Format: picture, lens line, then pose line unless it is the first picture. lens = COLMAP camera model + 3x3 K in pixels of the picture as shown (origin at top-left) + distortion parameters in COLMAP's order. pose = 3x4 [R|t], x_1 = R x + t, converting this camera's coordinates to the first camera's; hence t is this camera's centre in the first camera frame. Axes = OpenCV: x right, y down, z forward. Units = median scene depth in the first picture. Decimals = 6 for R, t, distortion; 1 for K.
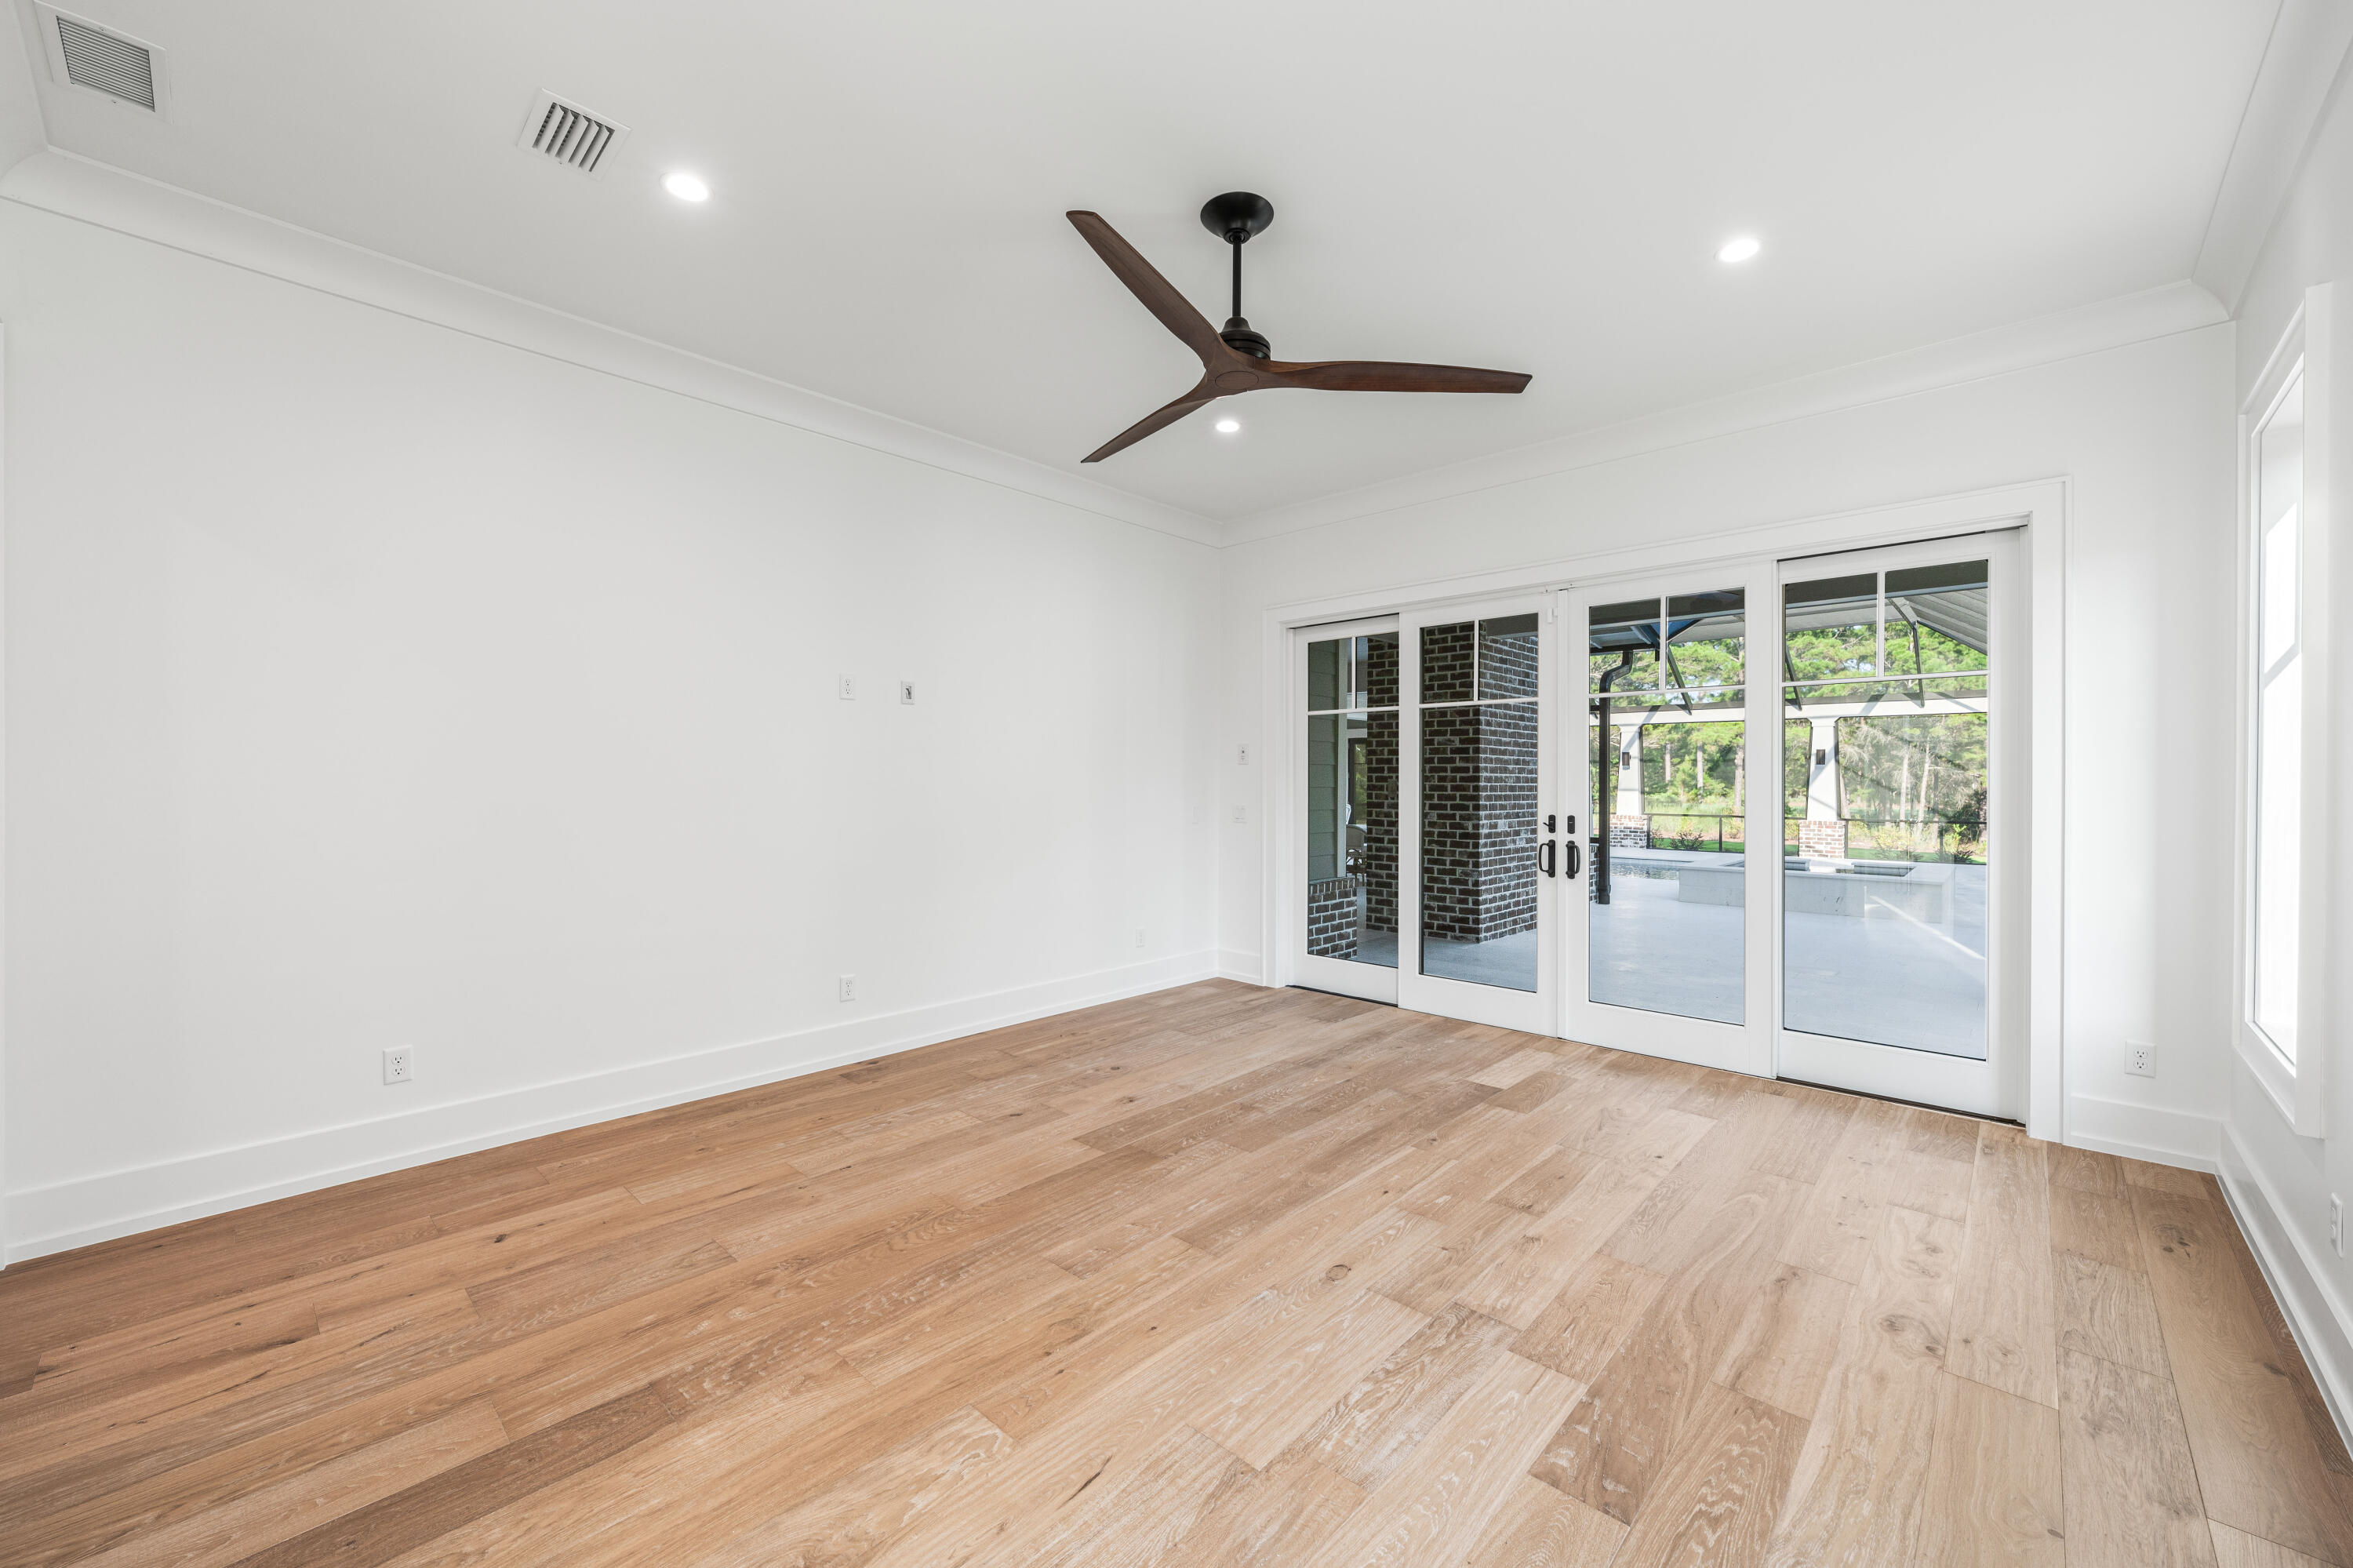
lens RADIAL K [[955.4, 0, 1232.6], [0, 955.4, 770.5], [0, 0, 1]] dist [-0.002148, -0.000051]
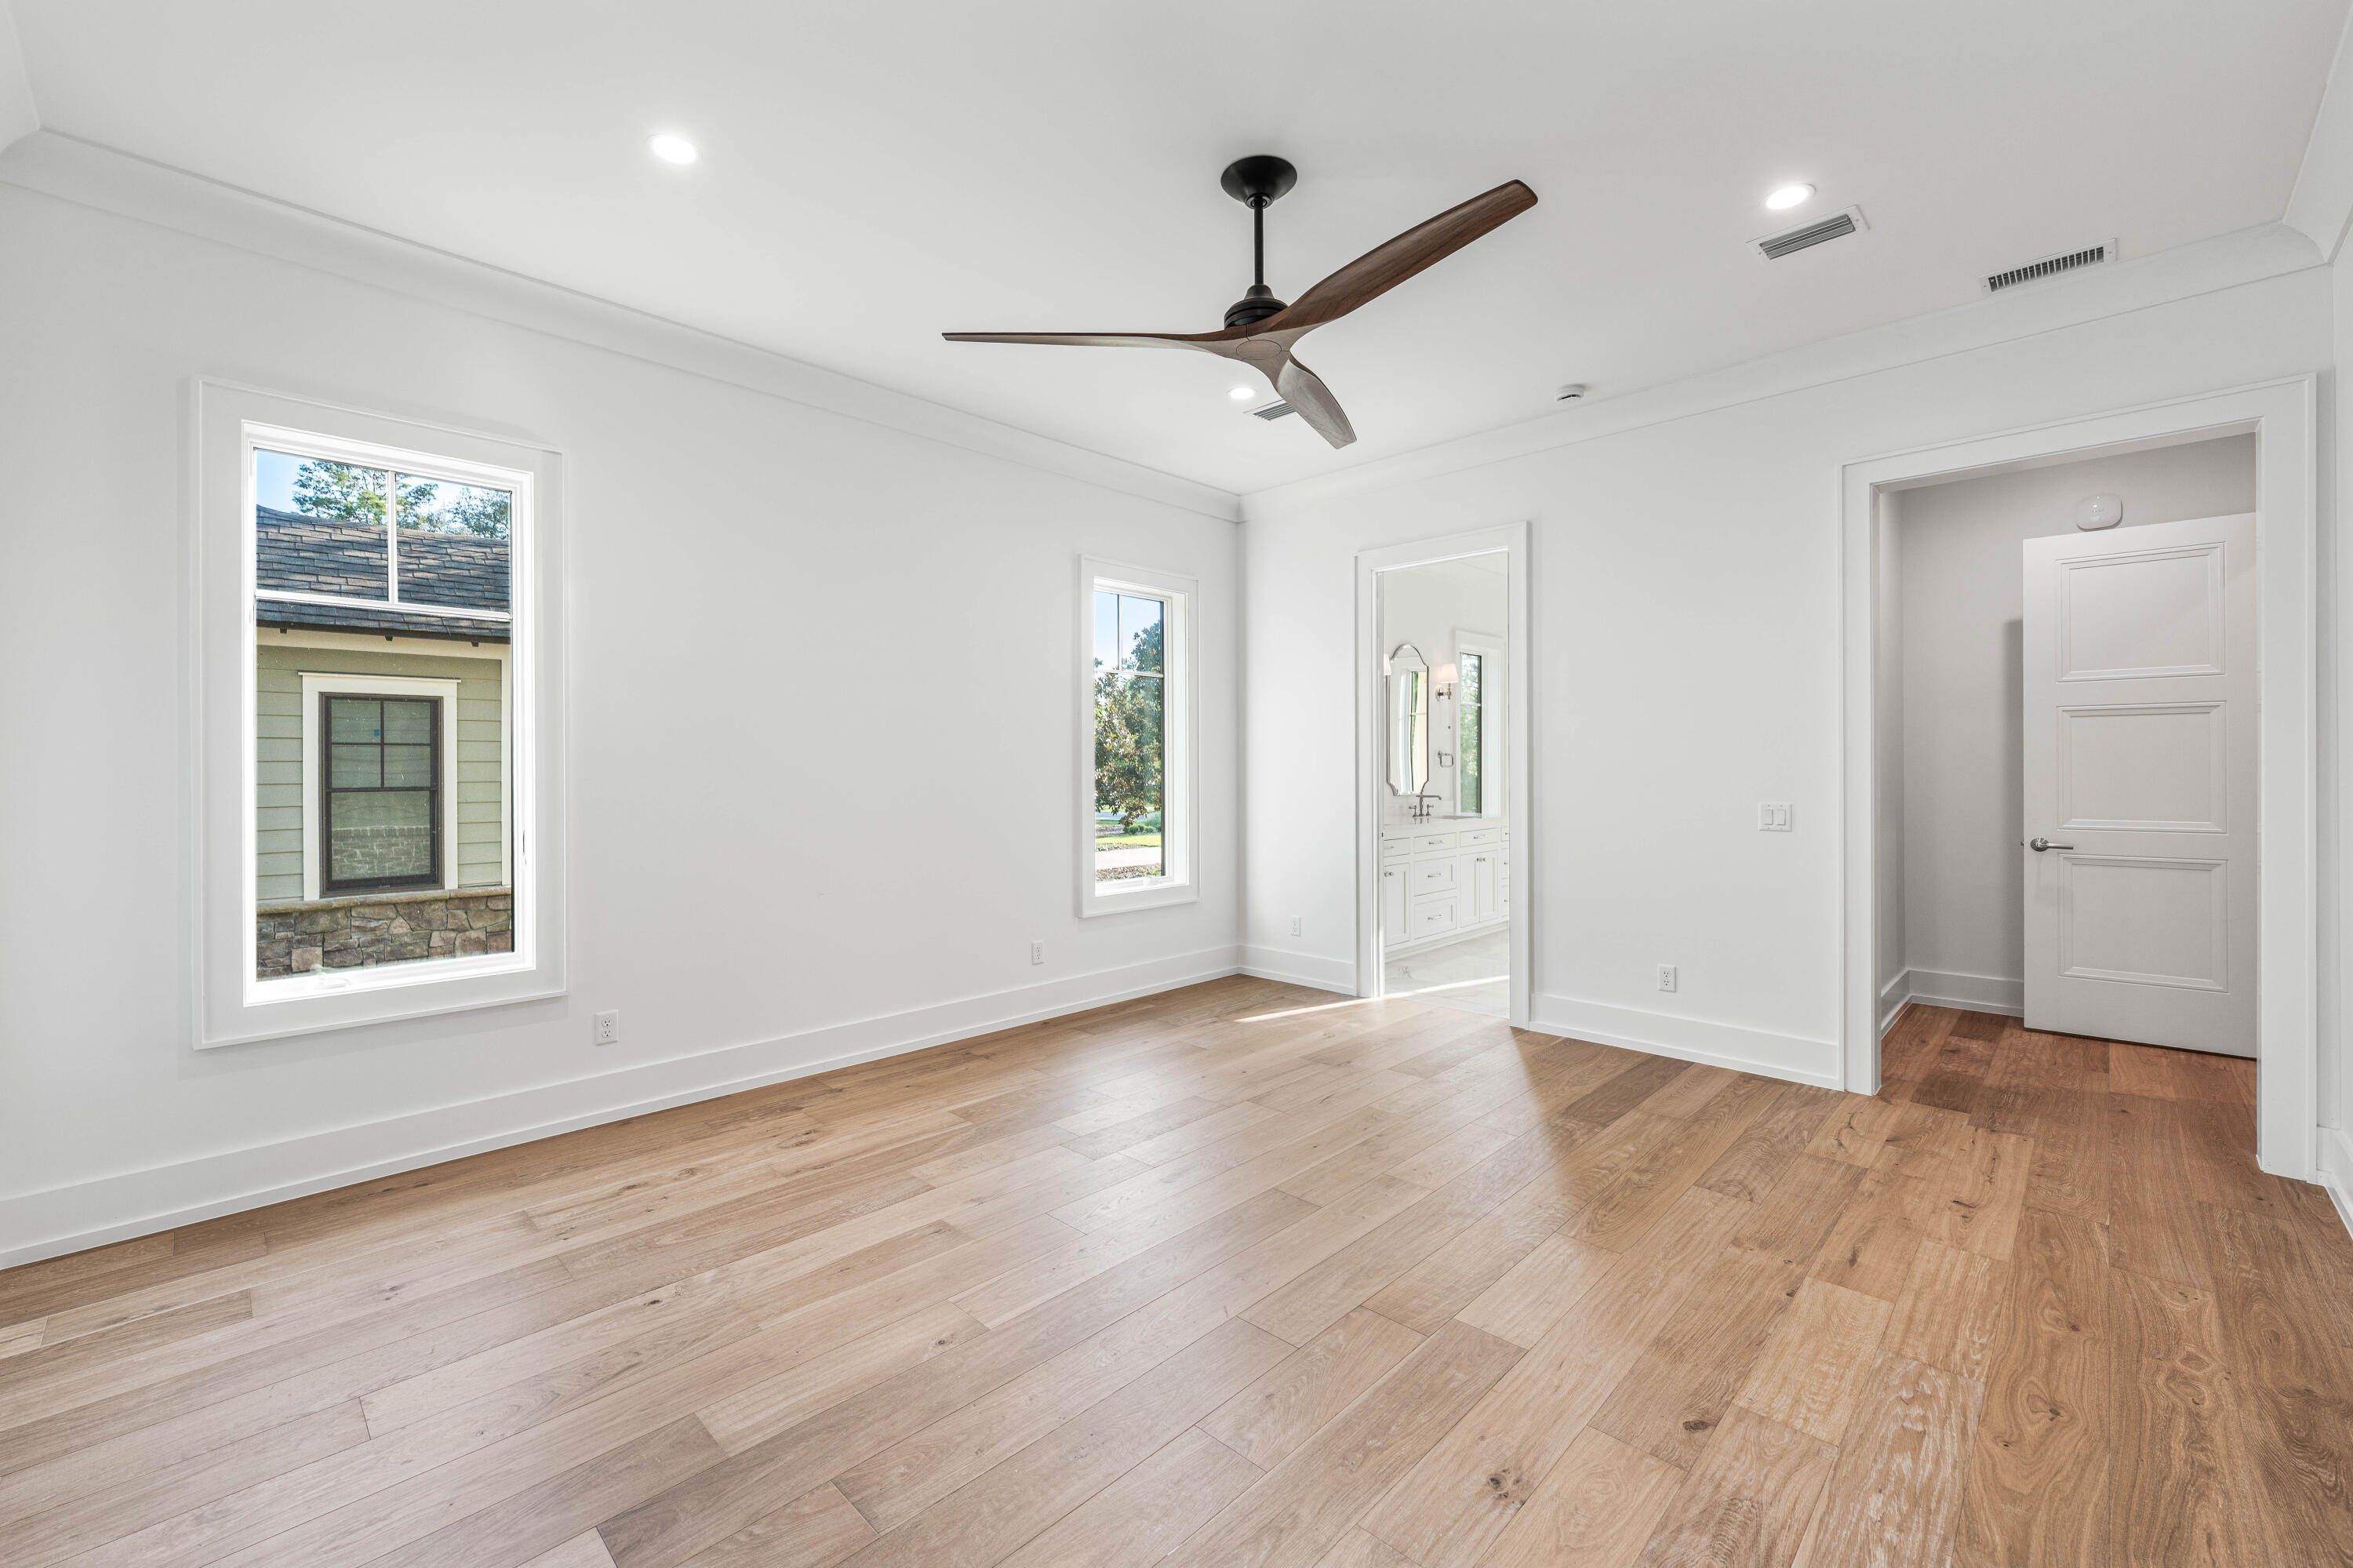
lens RADIAL K [[899.3, 0, 1173.7], [0, 899.3, 757.1], [0, 0, 1]] dist [0.000938, 0.000083]
pose [[-0.996276, -0.000644, 0.086219, 0.010383], [-0.002403, 0.999791, -0.020305, 0.016993], [-0.086188, -0.020436, -0.996069, 1.725786]]
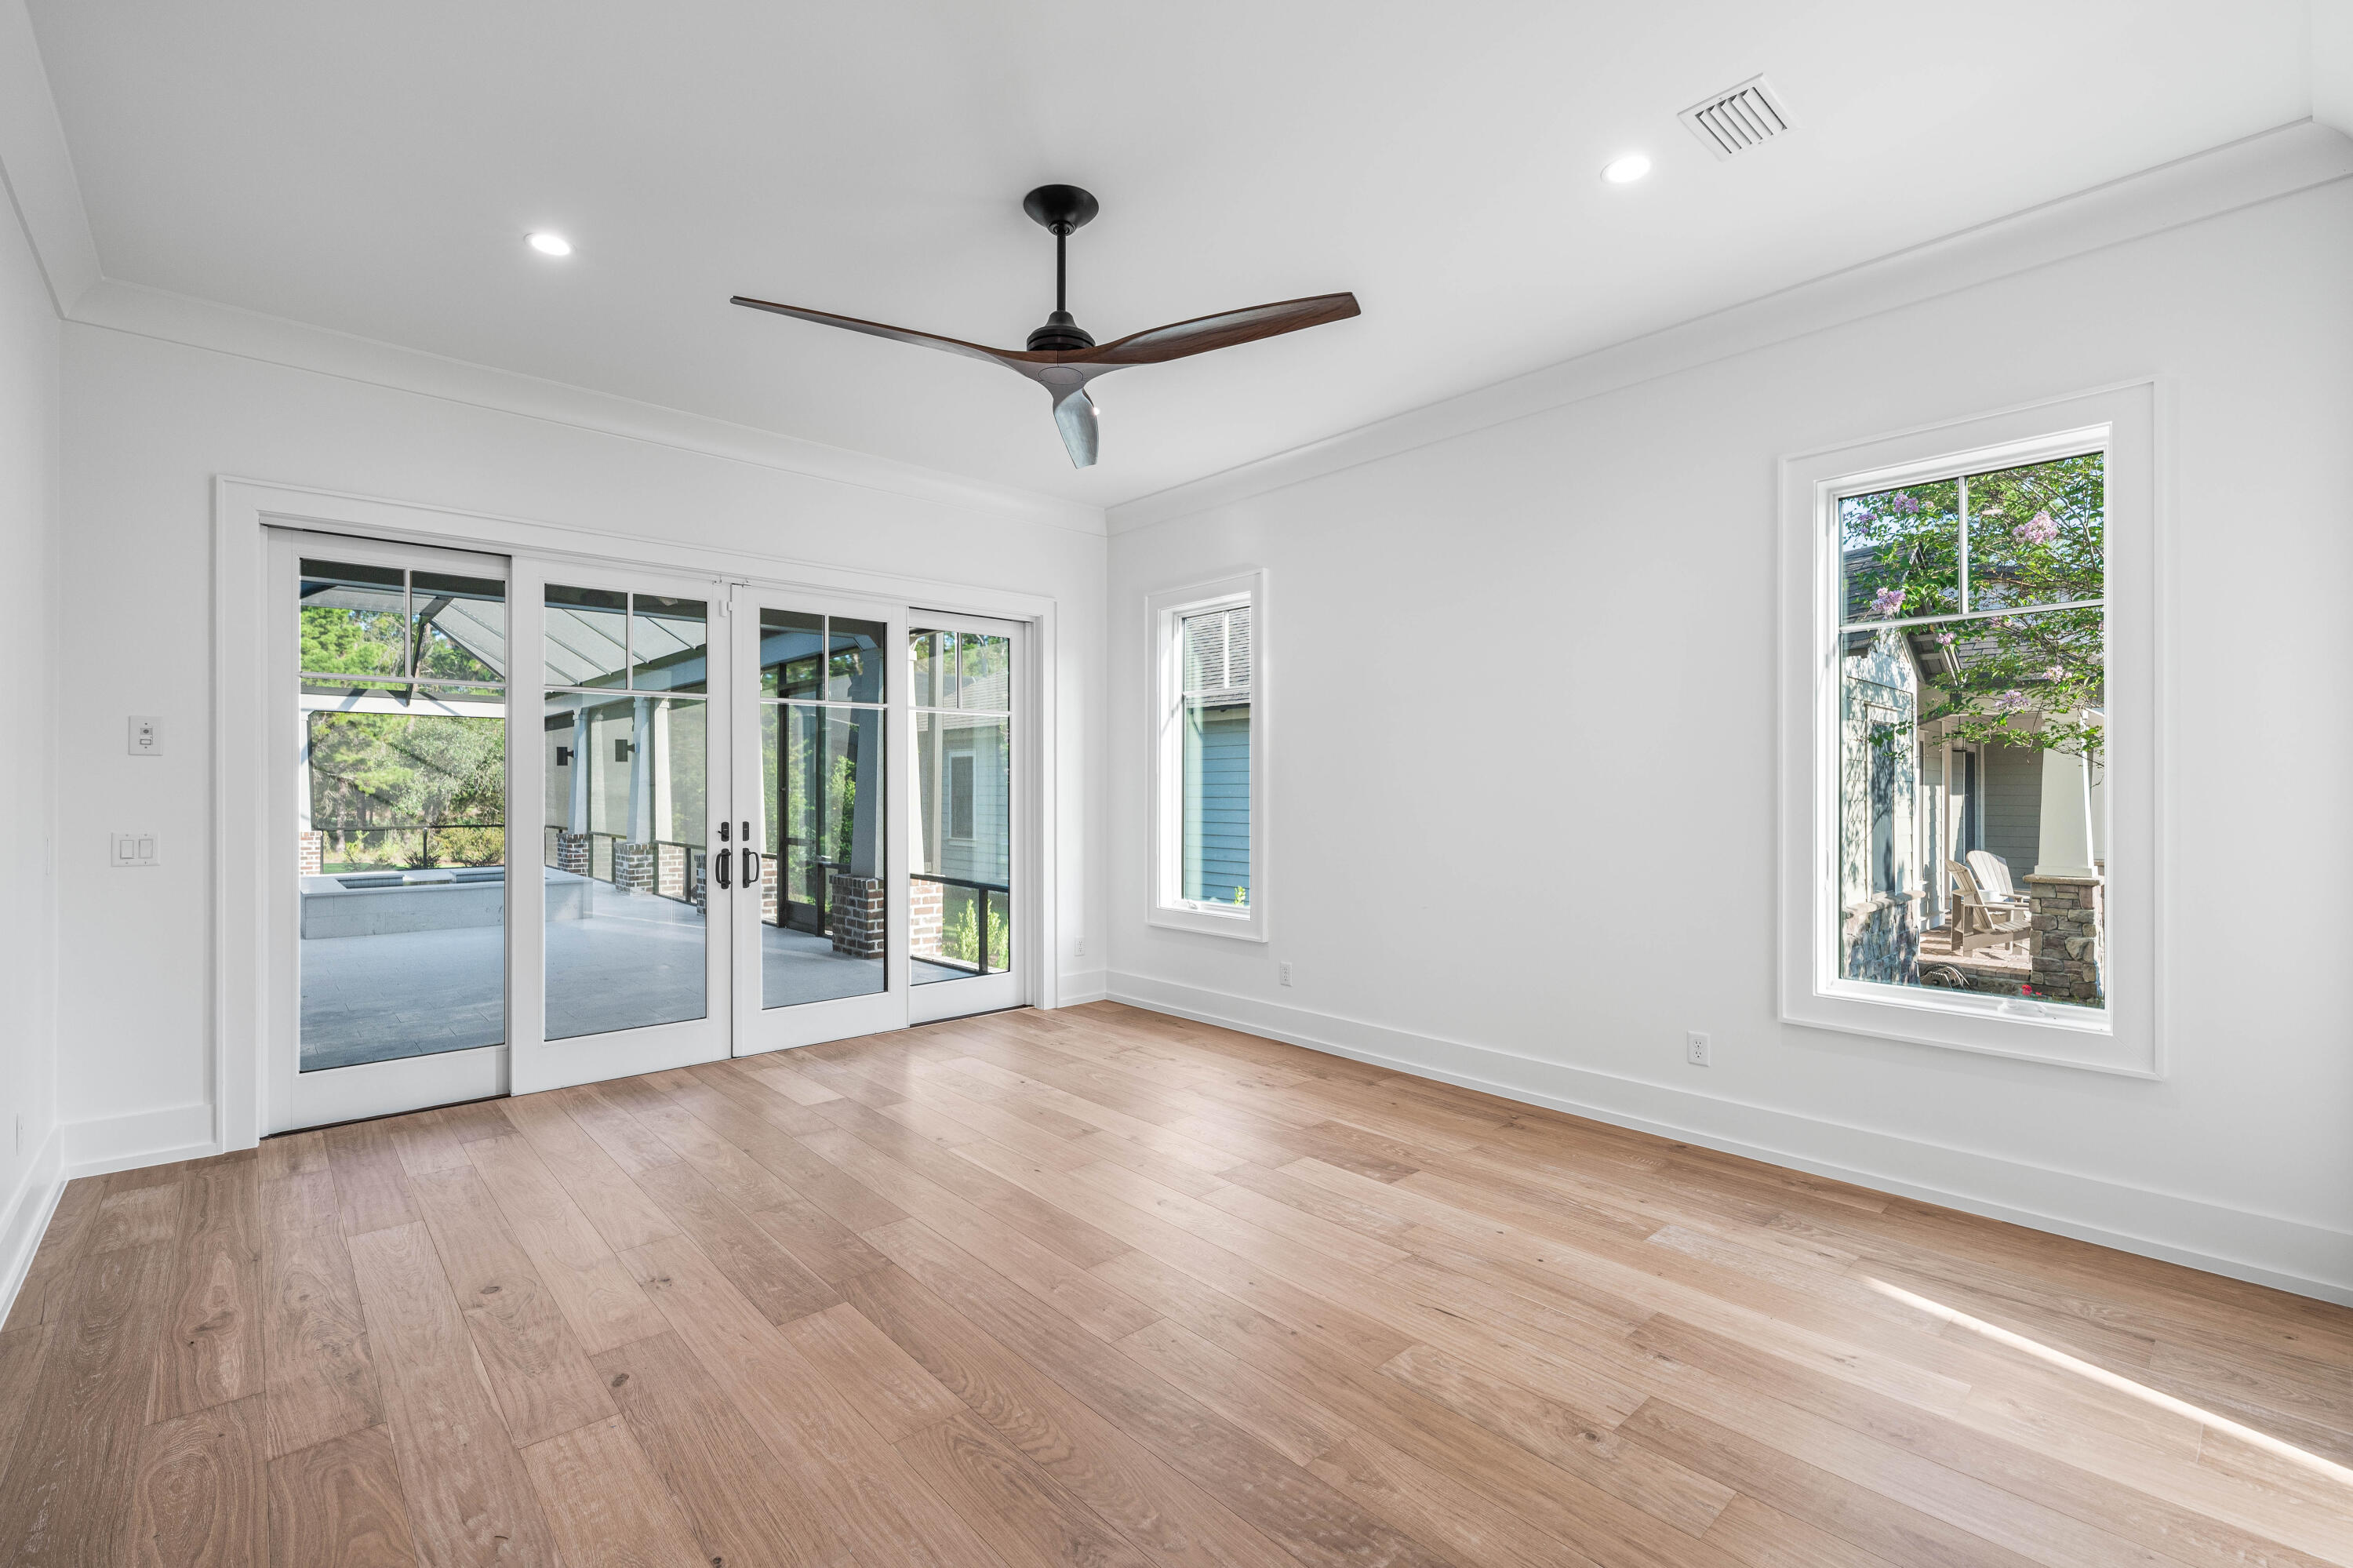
lens RADIAL K [[987.7, 0, 1181.3], [0, 987.7, 769.9], [0, 0, 1]] dist [-0.001125, -0.000057]
pose [[0.093682, 0.014942, 0.995490, -0.892291], [-0.010906, 0.999843, -0.013981, 0.006358], [-0.995542, -0.009547, 0.093830, 0.708761]]
